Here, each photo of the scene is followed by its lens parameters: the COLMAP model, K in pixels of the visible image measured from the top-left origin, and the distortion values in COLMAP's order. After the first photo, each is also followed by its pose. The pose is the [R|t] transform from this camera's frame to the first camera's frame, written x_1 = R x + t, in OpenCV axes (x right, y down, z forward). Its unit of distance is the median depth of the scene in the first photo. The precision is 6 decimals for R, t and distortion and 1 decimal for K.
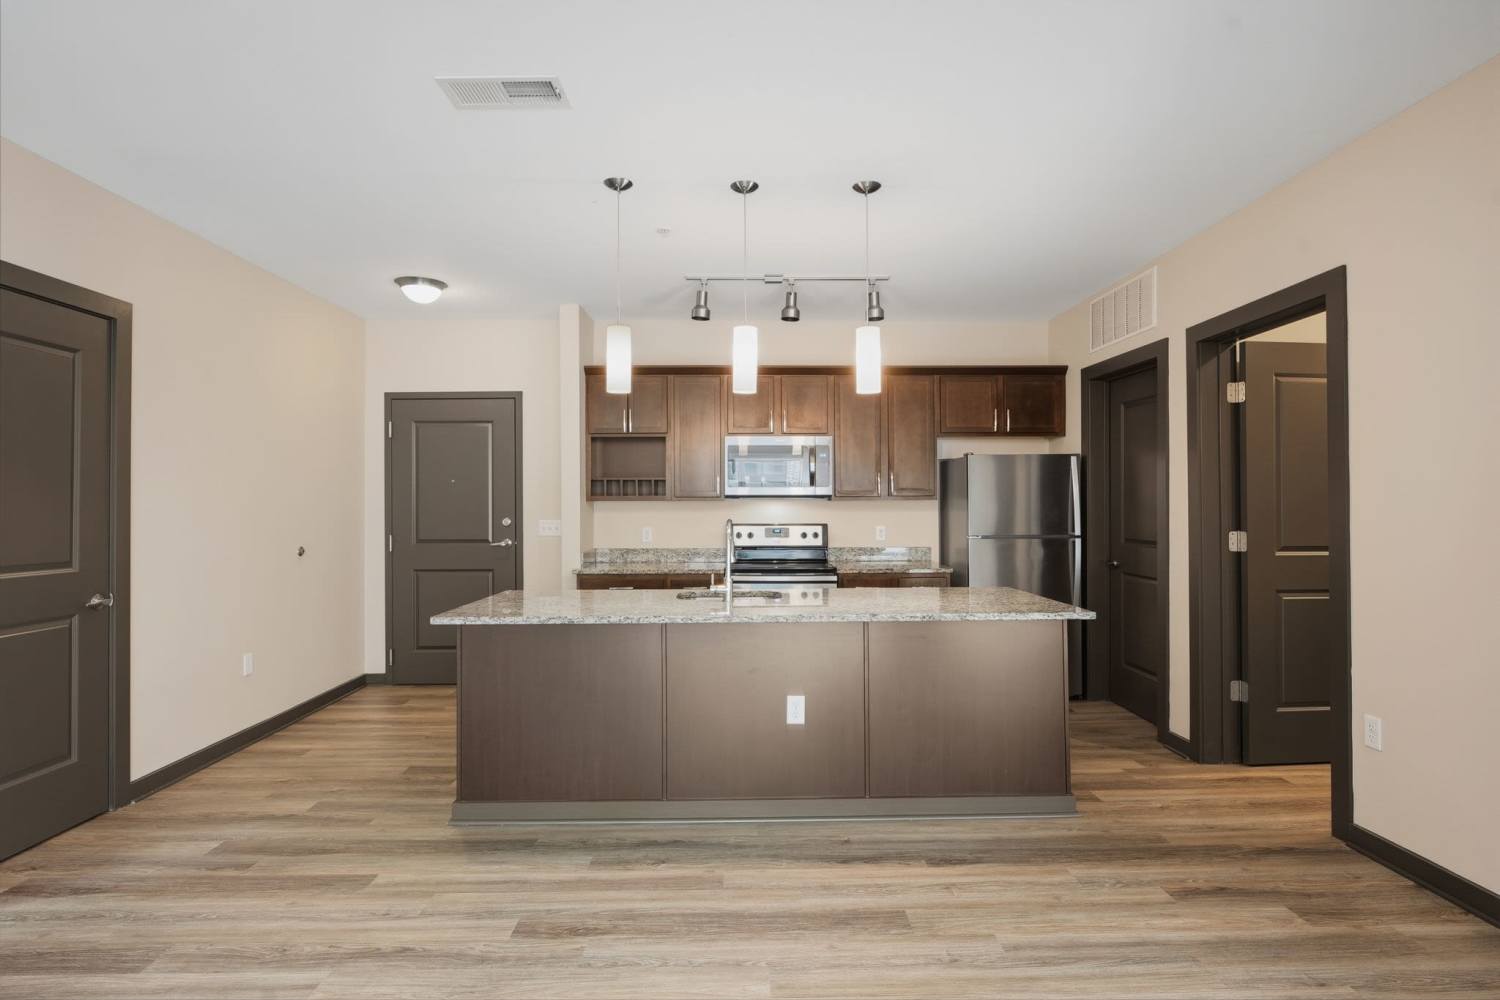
lens RADIAL K [[705.6, 0, 757.1], [0, 705.6, 495.8], [0, 0, 1]] dist [-0.002713, 0.000120]
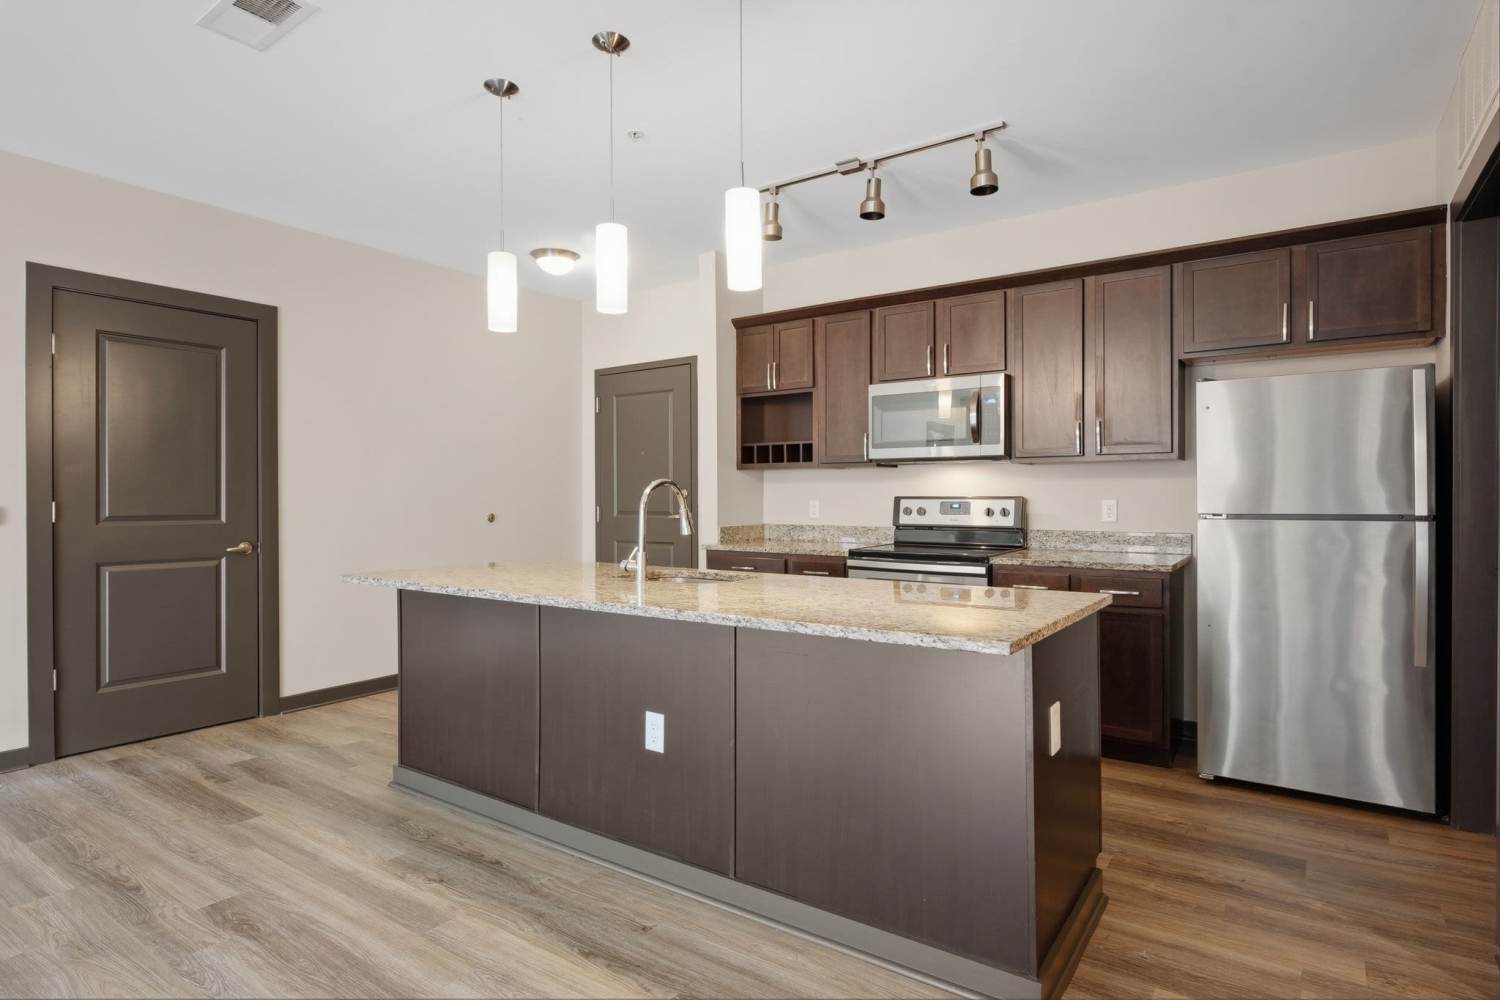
lens RADIAL K [[752.7, 0, 790.5], [0, 752.7, 496.4], [0, 0, 1]] dist [-0.000141, -0.000039]
pose [[0.833220, 0.003867, -0.552928, 0.417350], [0.009035, 0.999747, 0.020607, 0.026817], [0.552868, -0.022165, 0.832974, 0.290019]]
